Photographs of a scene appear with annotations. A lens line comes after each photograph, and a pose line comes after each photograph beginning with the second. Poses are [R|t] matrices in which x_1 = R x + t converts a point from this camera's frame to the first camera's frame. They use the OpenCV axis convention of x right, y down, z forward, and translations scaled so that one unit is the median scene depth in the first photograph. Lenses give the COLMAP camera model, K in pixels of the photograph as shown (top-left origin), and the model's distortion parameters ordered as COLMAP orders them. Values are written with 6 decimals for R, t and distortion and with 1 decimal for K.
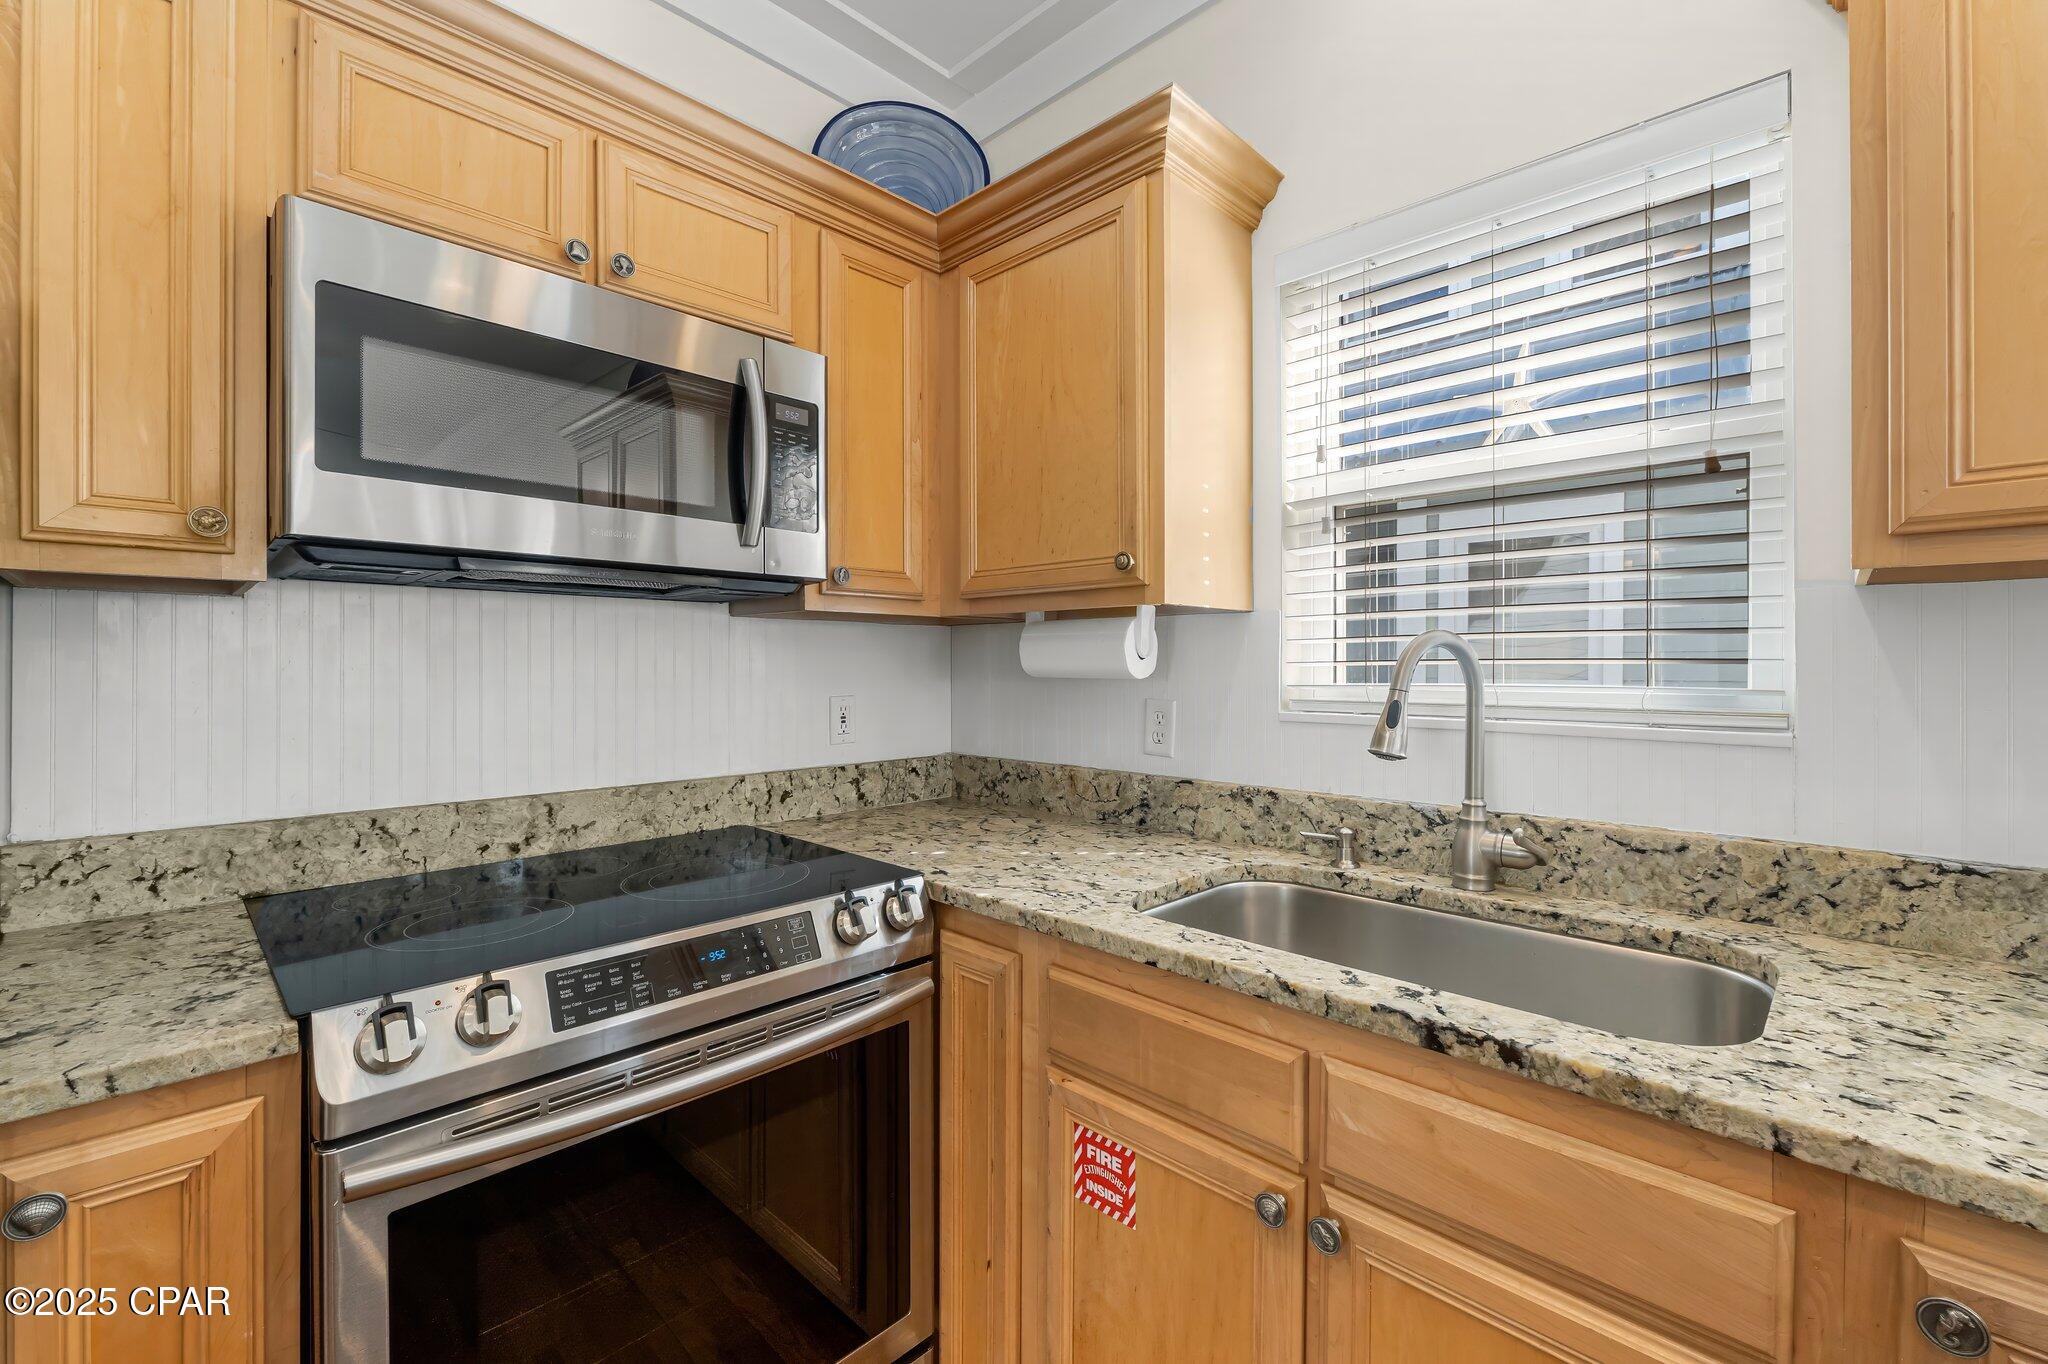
lens RADIAL K [[856.8, 0, 1030.1], [0, 856.8, 669.9], [0, 0, 1]] dist [-0.010356, 0.000458]
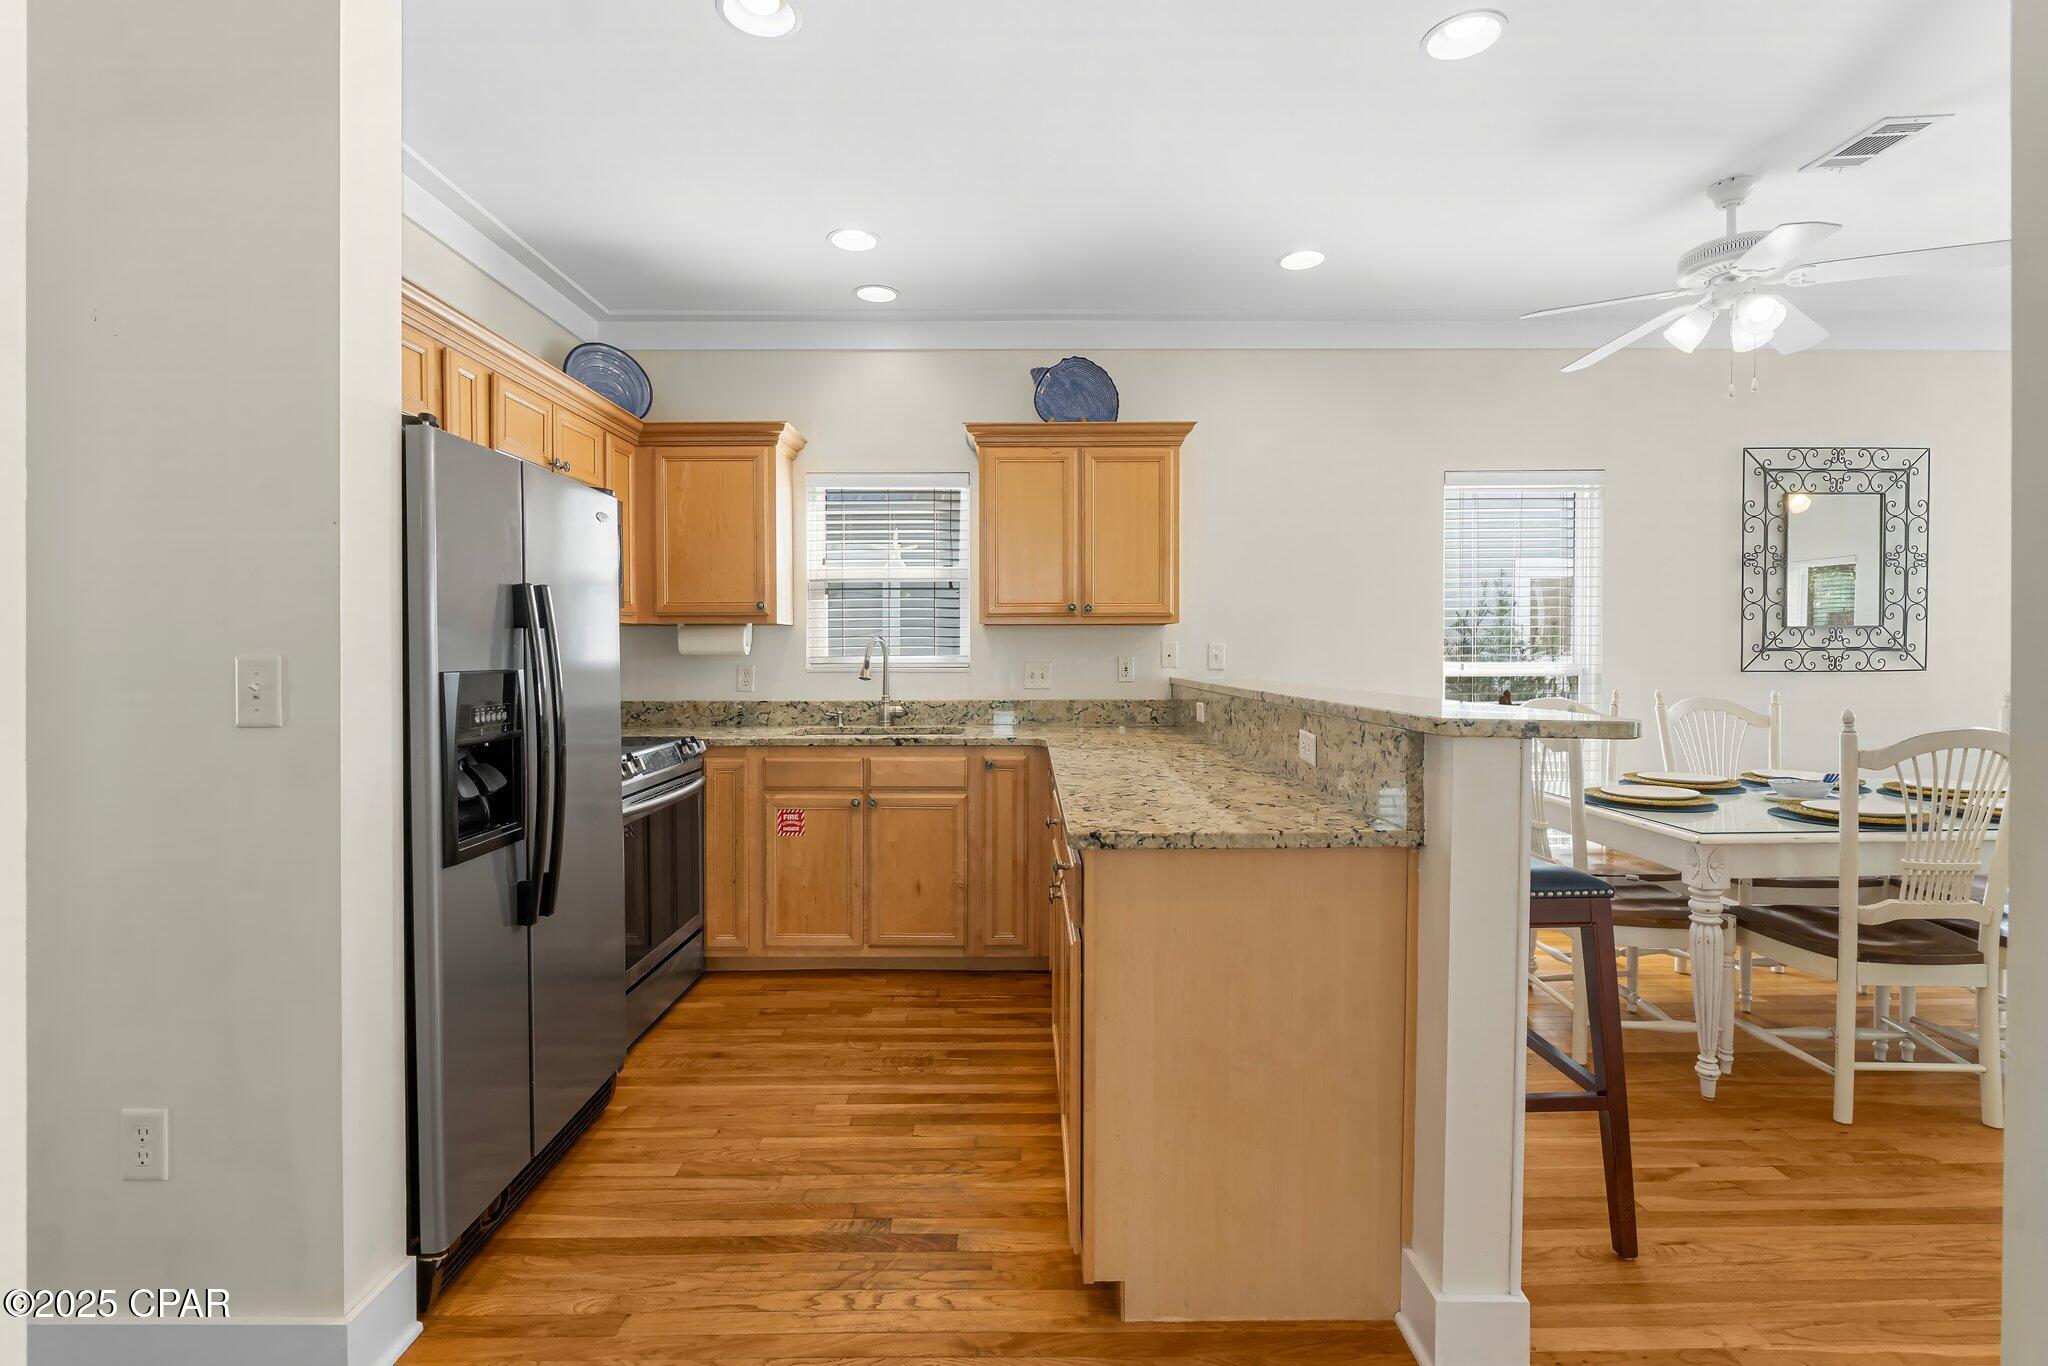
lens RADIAL K [[918.6, 0, 1021.3], [0, 918.6, 667.7], [0, 0, 1]] dist [-0.012925, -0.000162]
pose [[0.719226, -0.013082, 0.694653, -1.311452], [0.005932, 0.999902, 0.012689, 0.022865], [-0.694751, -0.005006, 0.719233, -1.554208]]
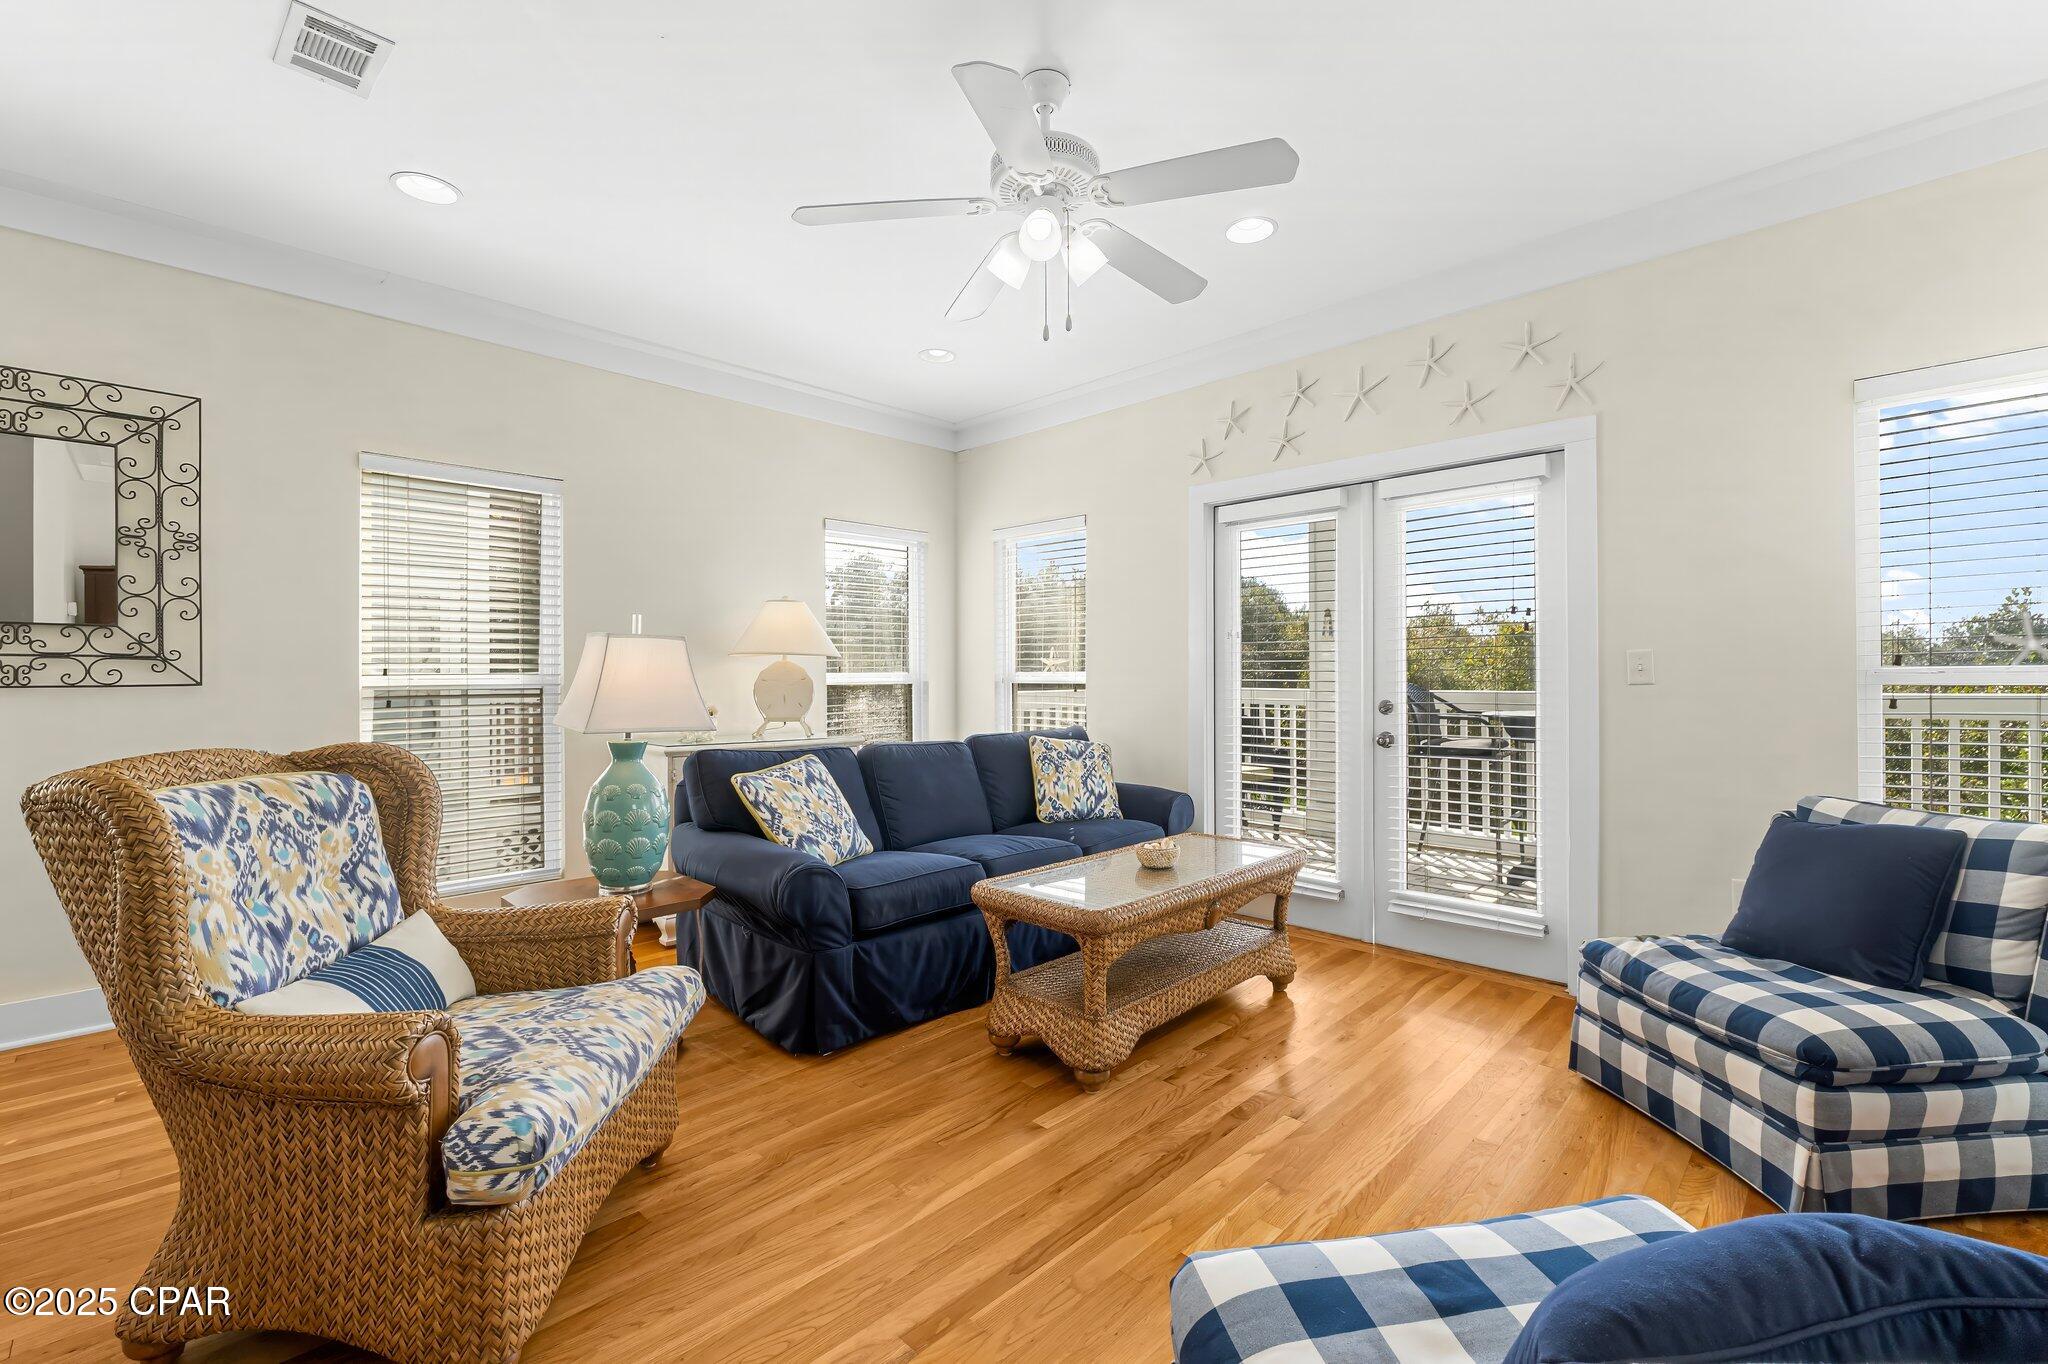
lens RADIAL K [[863.5, 0, 1026.6], [0, 863.5, 677.9], [0, 0, 1]] dist [-0.008748, -0.000079]
pose [[0.009043, -0.000021, 0.999959, 0.866608], [0.007504, 0.999972, -0.000046, 0.087751], [-0.999931, 0.007504, 0.009043, -3.714633]]
